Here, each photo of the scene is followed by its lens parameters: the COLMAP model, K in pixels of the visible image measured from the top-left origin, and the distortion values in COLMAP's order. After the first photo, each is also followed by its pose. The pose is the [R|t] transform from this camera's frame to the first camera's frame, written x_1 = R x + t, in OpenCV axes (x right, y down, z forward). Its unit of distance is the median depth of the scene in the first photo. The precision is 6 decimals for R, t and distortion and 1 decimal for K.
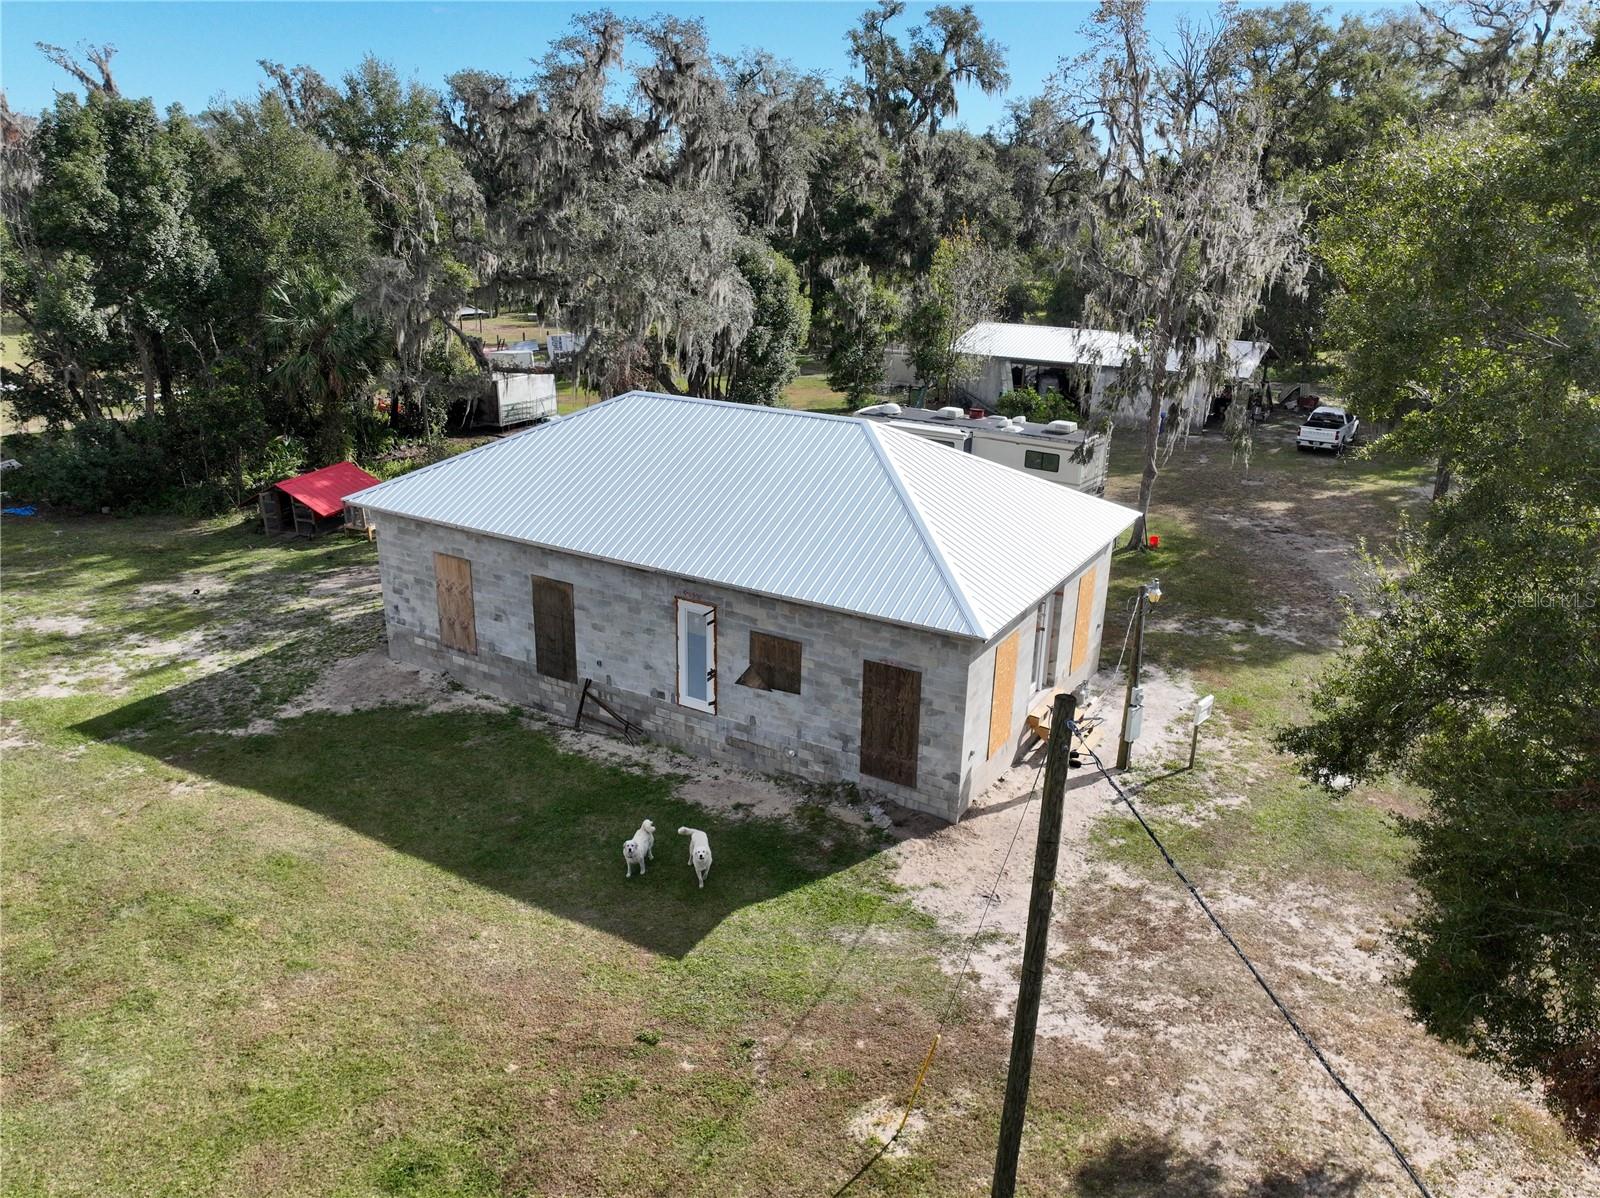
lens RADIAL K [[1126.1, 0, 798.1], [0, 1126.1, 595.2], [0, 0, 1]] dist [0.009633, 0.001361]
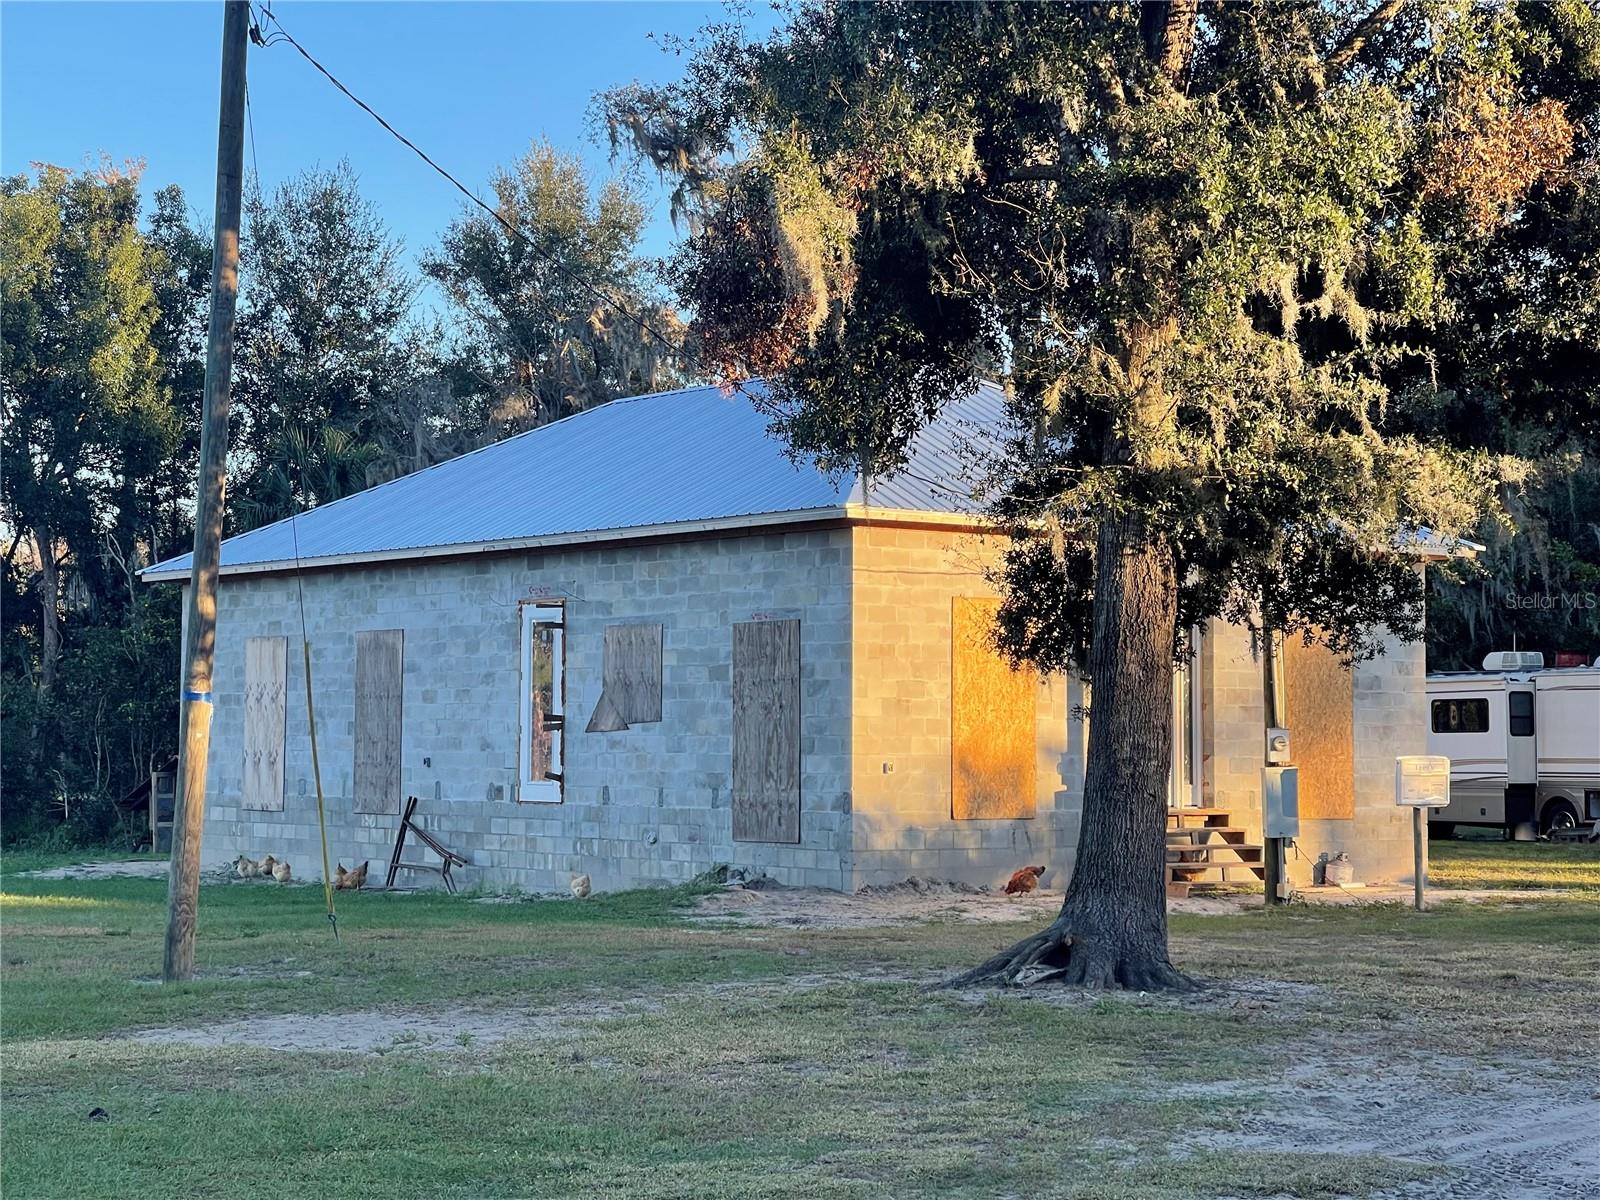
lens RADIAL K [[2936.1, 0, 806.4], [0, 2936.1, 559.5], [0, 0, 1]] dist [0.162578, 0.000000]
pose [[0.931348, -0.037719, -0.362171, 0.546652], [-0.106982, 0.922380, -0.371173, 0.496754], [0.348060, 0.384437, 0.855022, -0.257904]]
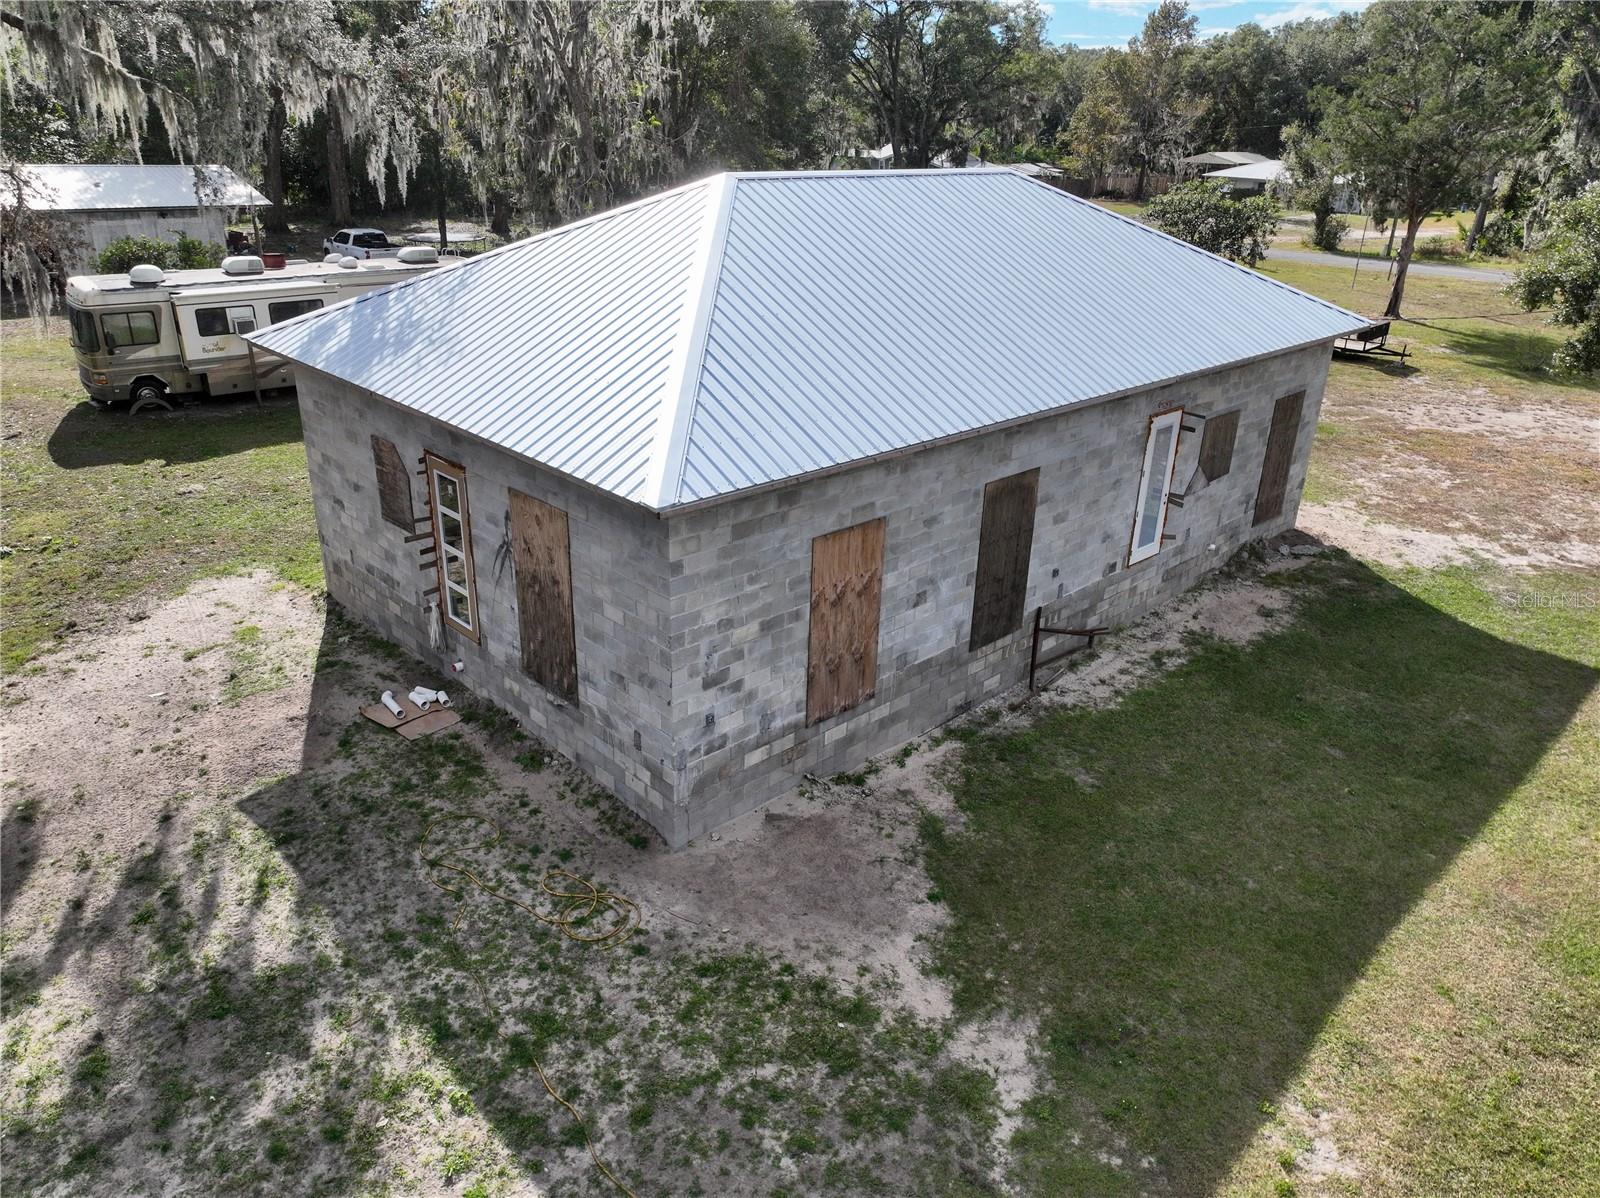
lens RADIAL K [[1126.1, 0, 799.9], [0, 1126.1, 603.6], [0, 0, 1]] dist [0.009633, 0.001361]
pose [[0.258421, -0.397811, 0.880321, -0.787011], [0.294001, 0.900434, 0.320596, -0.174446], [-0.920208, 0.175966, 0.349648, 0.898512]]
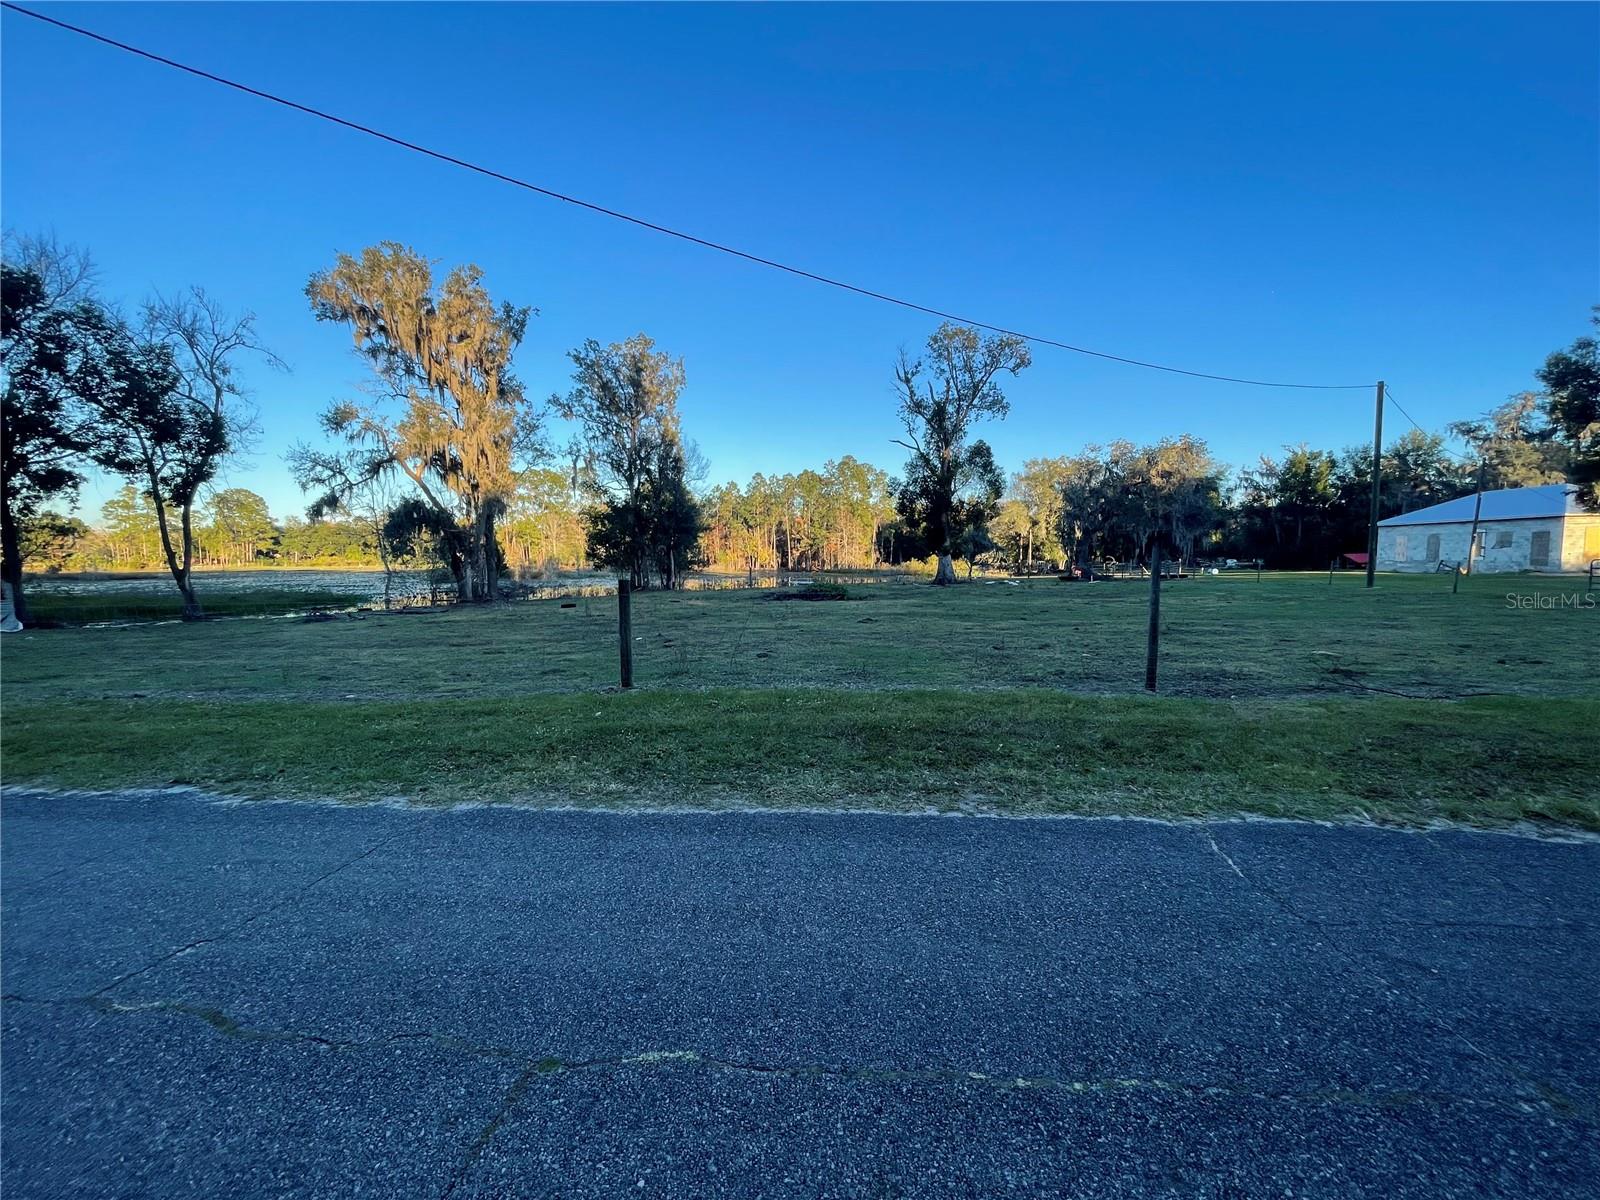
lens RADIAL K [[632.7, 0, 793.8], [0, 632.7, 604.5], [0, 0, 1]] dist [-0.001348, -0.001306]
pose [[0.427848, 0.049026, -0.902520, 0.773123], [-0.284748, 0.954993, -0.083111, 0.986945], [0.857826, 0.292549, 0.422552, -1.641519]]
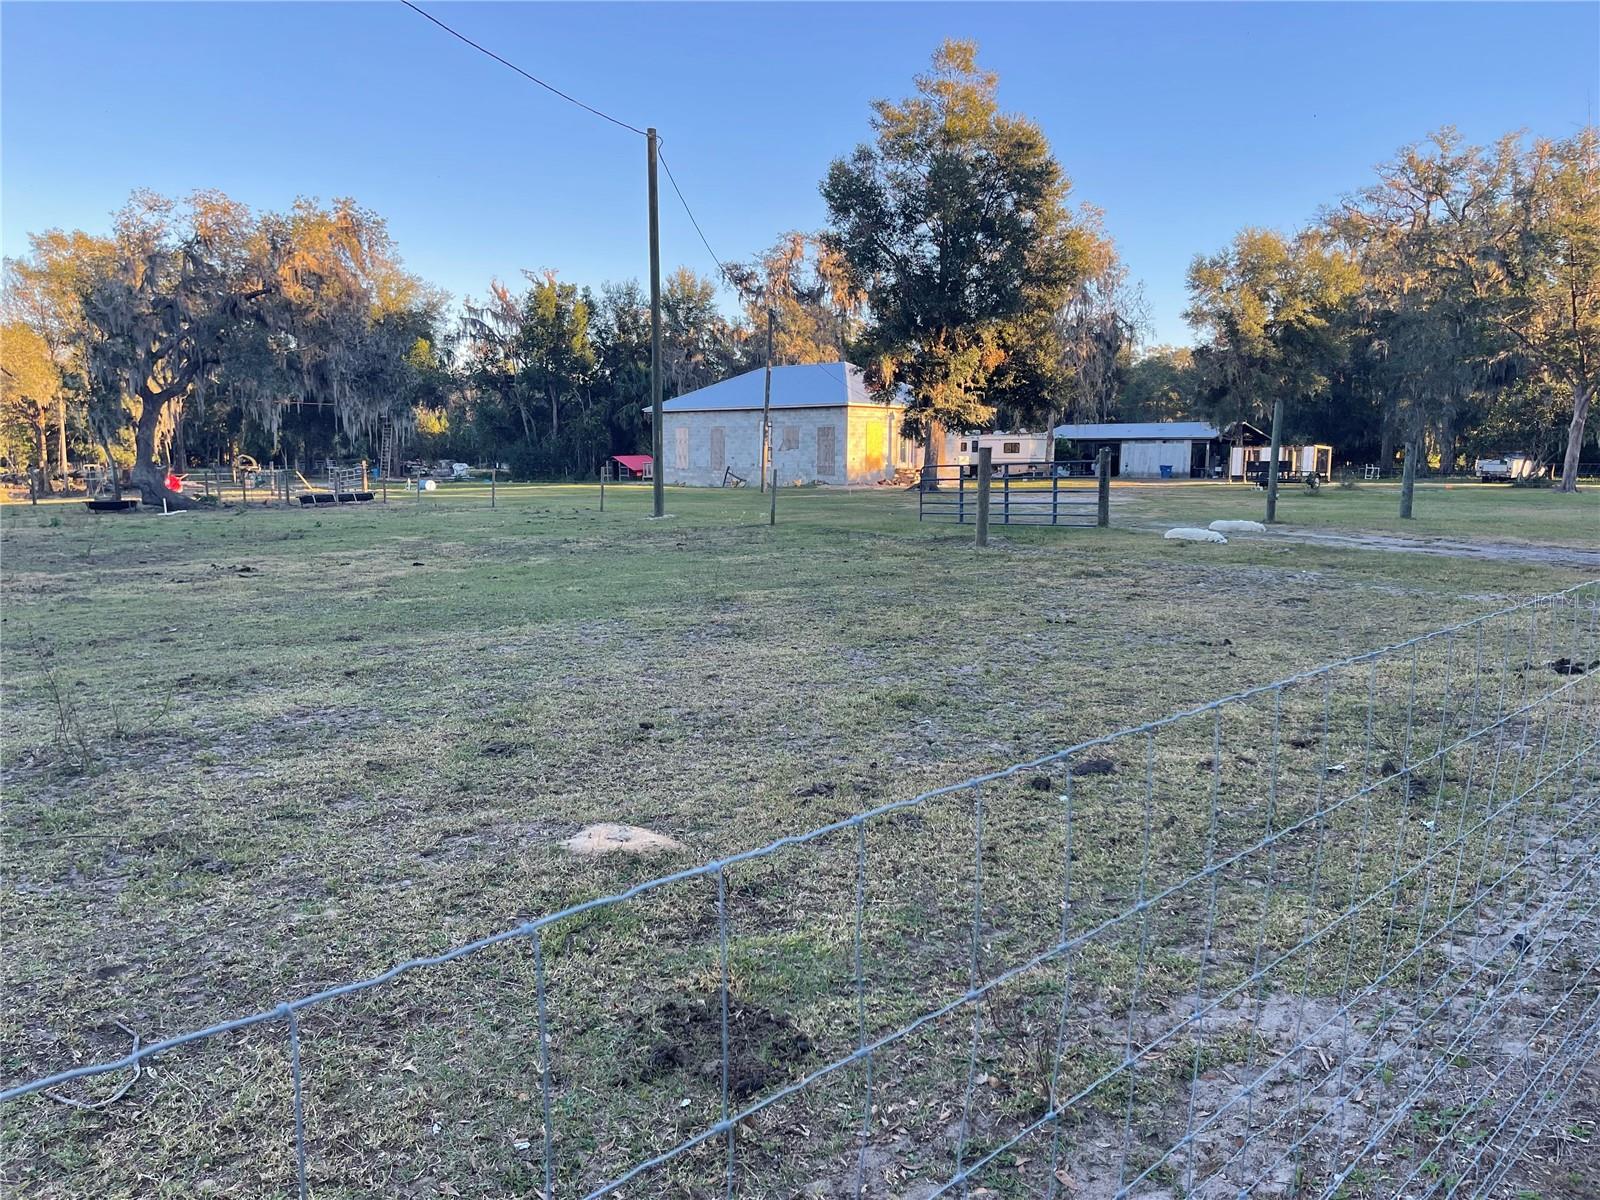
lens RADIAL K [[1196.2, 0, 807.8], [0, 1196.2, 609.6], [0, 0, 1]] dist [0.030308, -0.010129]
pose [[0.968226, 0.019916, -0.249282, 0.636582], [-0.071600, 0.977170, -0.200029, 0.888727], [0.239607, 0.211522, 0.947548, -1.360948]]
